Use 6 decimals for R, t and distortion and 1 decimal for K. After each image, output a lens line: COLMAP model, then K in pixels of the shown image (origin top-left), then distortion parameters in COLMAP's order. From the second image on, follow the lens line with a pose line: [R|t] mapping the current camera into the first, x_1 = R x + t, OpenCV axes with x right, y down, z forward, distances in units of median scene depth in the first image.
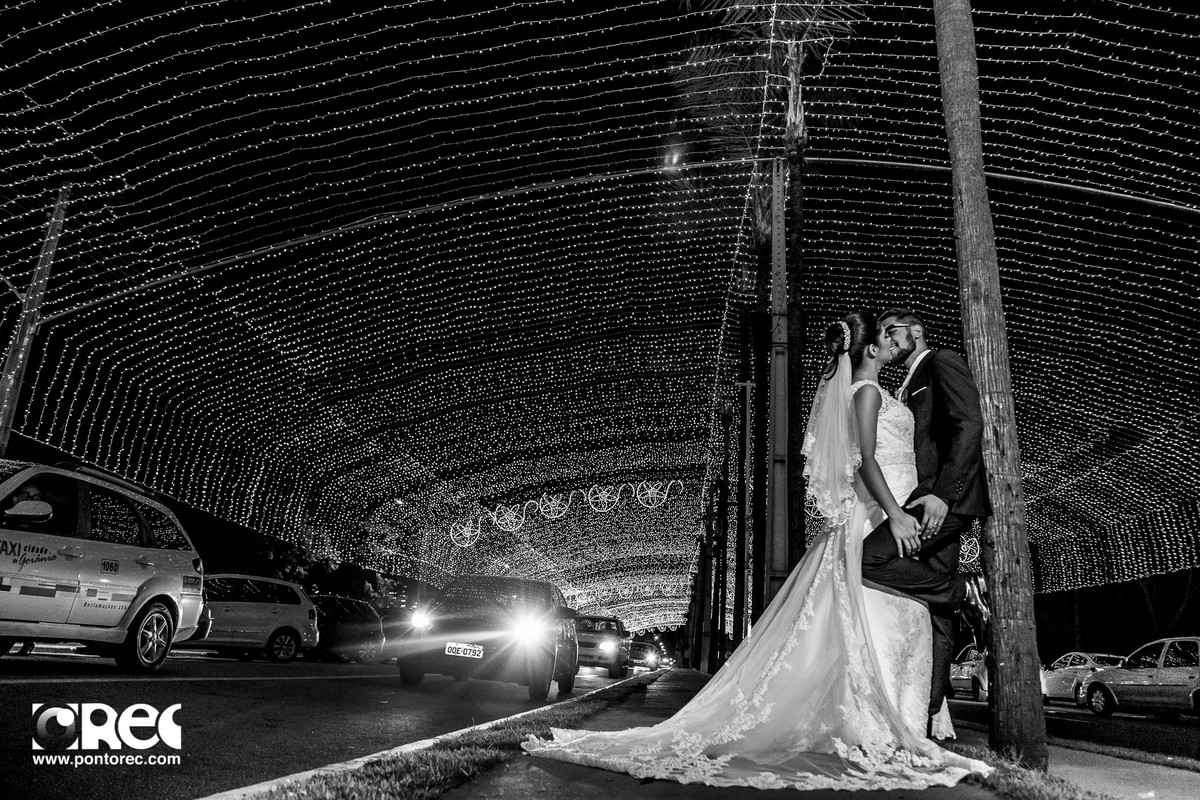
lens RADIAL K [[927.4, 0, 600.0], [0, 927.4, 400.0], [0, 0, 1]] dist [-0.127160, 0.095060]
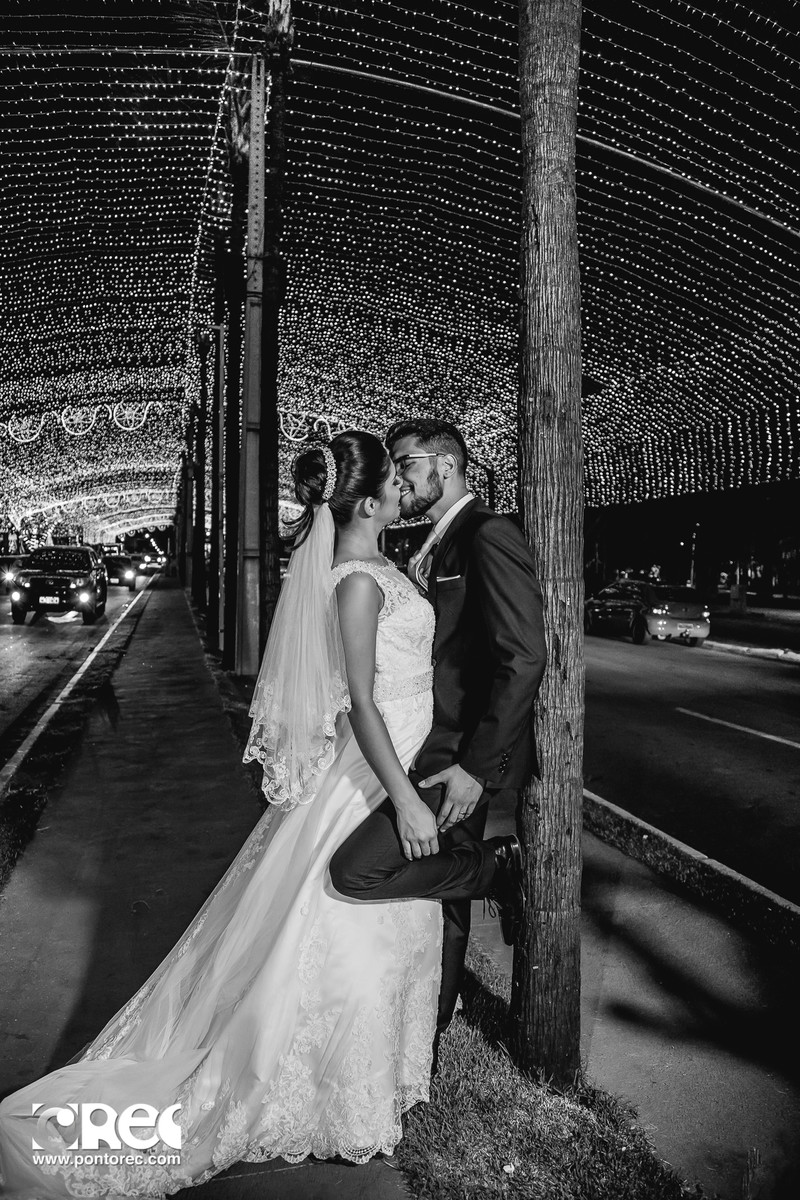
lens RADIAL K [[848.7, 0, 404.2], [0, 848.7, 613.7], [0, 0, 1]] dist [-0.127260, 0.079329]
pose [[0.938191, -0.064743, 0.340009, 0.029680], [-0.059823, 0.937233, 0.343535, -0.041835], [-0.340909, -0.342642, 0.875430, 0.117434]]
